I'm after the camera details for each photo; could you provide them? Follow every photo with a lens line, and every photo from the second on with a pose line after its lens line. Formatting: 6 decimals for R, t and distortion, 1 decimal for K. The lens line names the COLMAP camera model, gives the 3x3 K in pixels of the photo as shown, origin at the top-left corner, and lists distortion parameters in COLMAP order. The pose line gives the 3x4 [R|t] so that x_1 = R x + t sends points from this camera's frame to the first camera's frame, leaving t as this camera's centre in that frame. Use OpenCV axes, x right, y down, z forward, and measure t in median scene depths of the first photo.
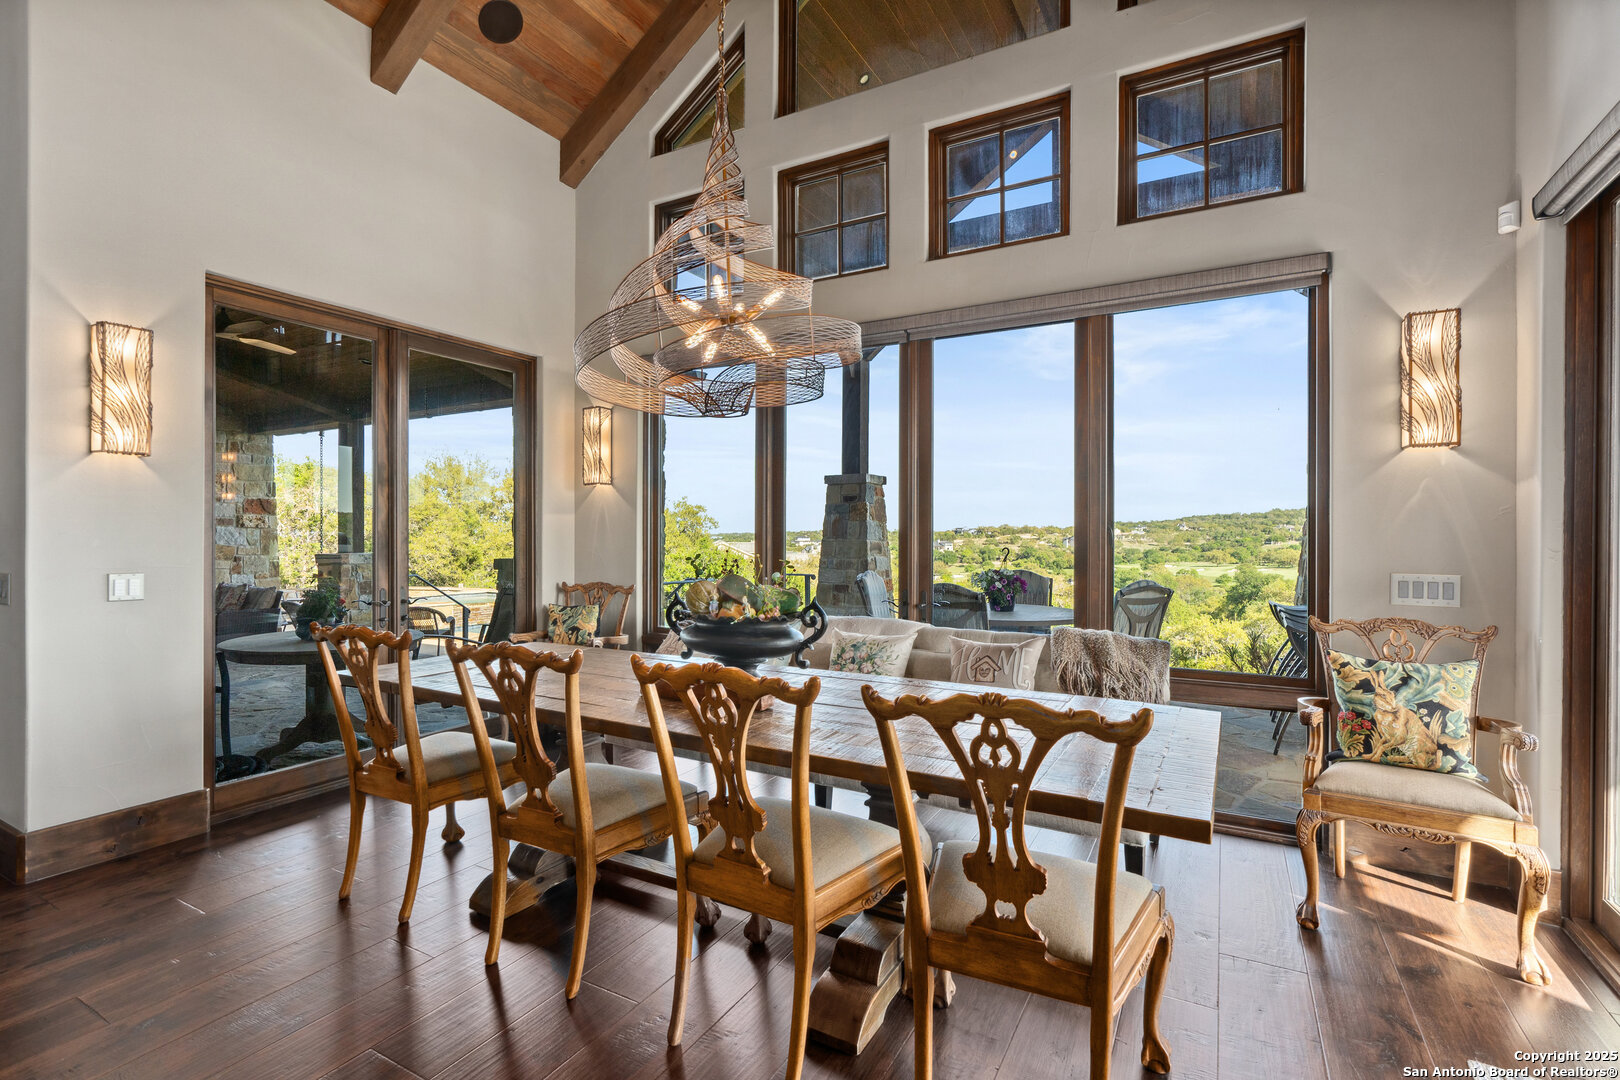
lens RADIAL K [[745.3, 0, 809.9], [0, 745.3, 530.6], [0, 0, 1]] dist [-0.001813, -0.000112]
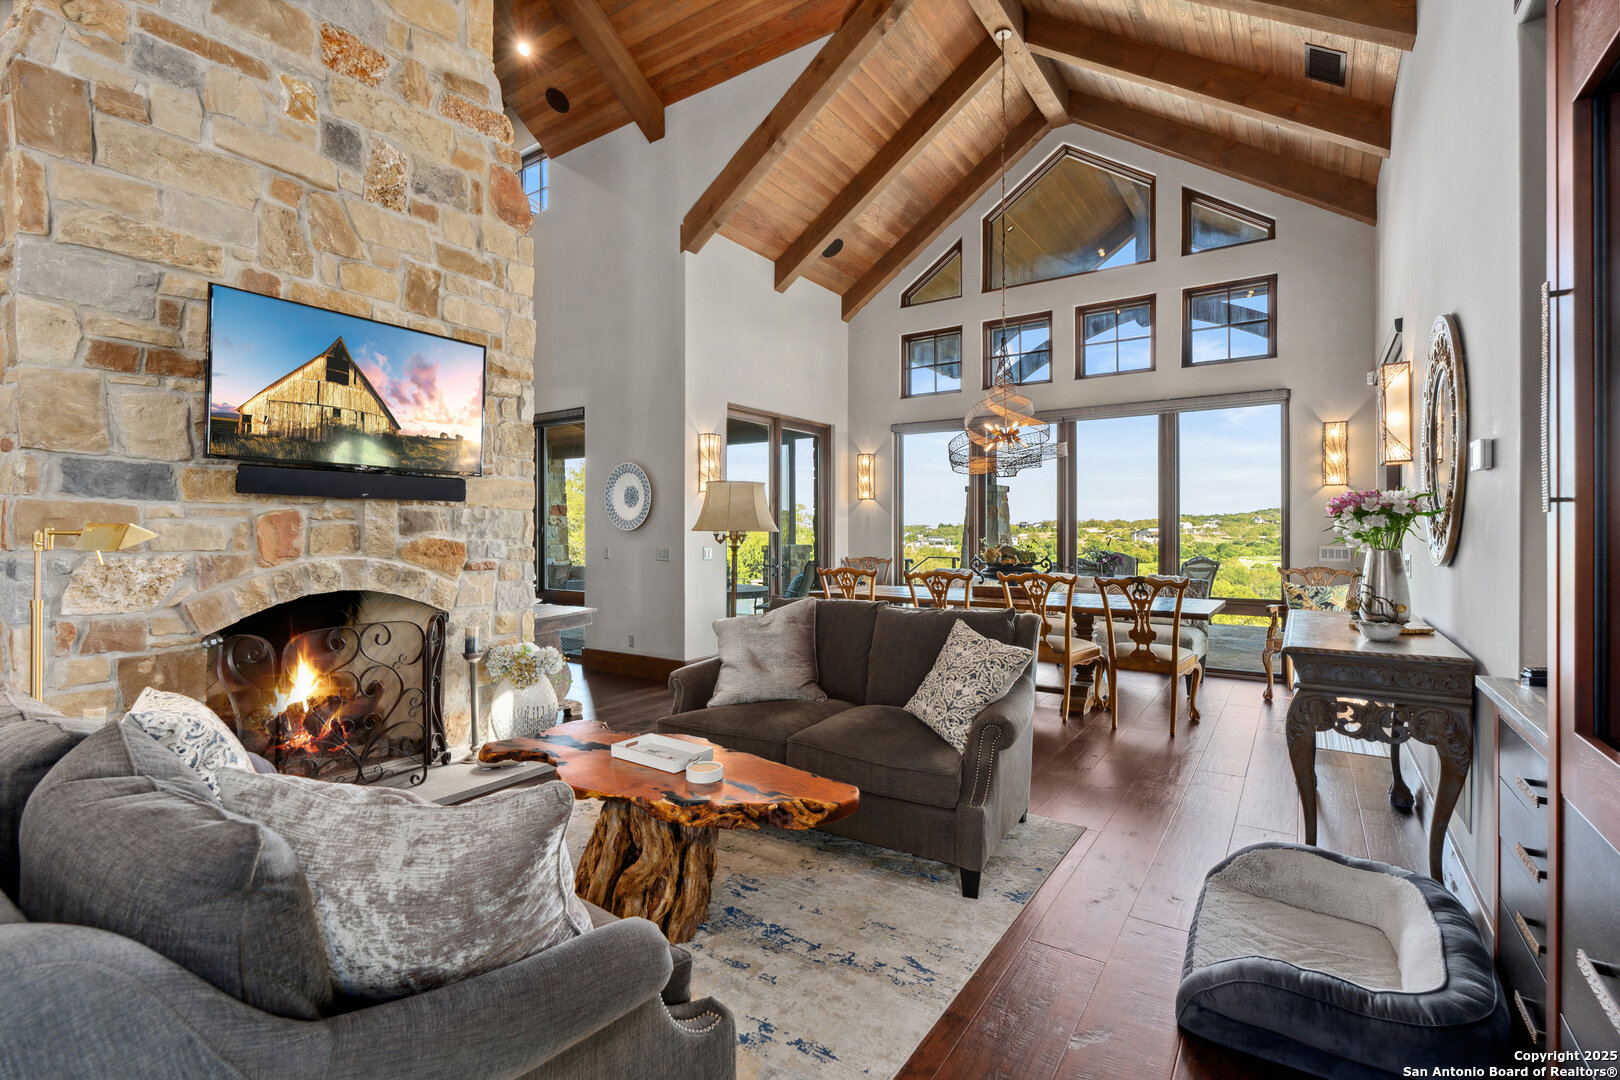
lens RADIAL K [[738.0, 0, 815.6], [0, 738.0, 526.2], [0, 0, 1]] dist [-0.003631, 0.000328]
pose [[0.997025, -0.003145, -0.077009, -0.379969], [0.003242, 0.999994, 0.001130, -0.003939], [0.077005, -0.001376, 0.997030, -0.959555]]
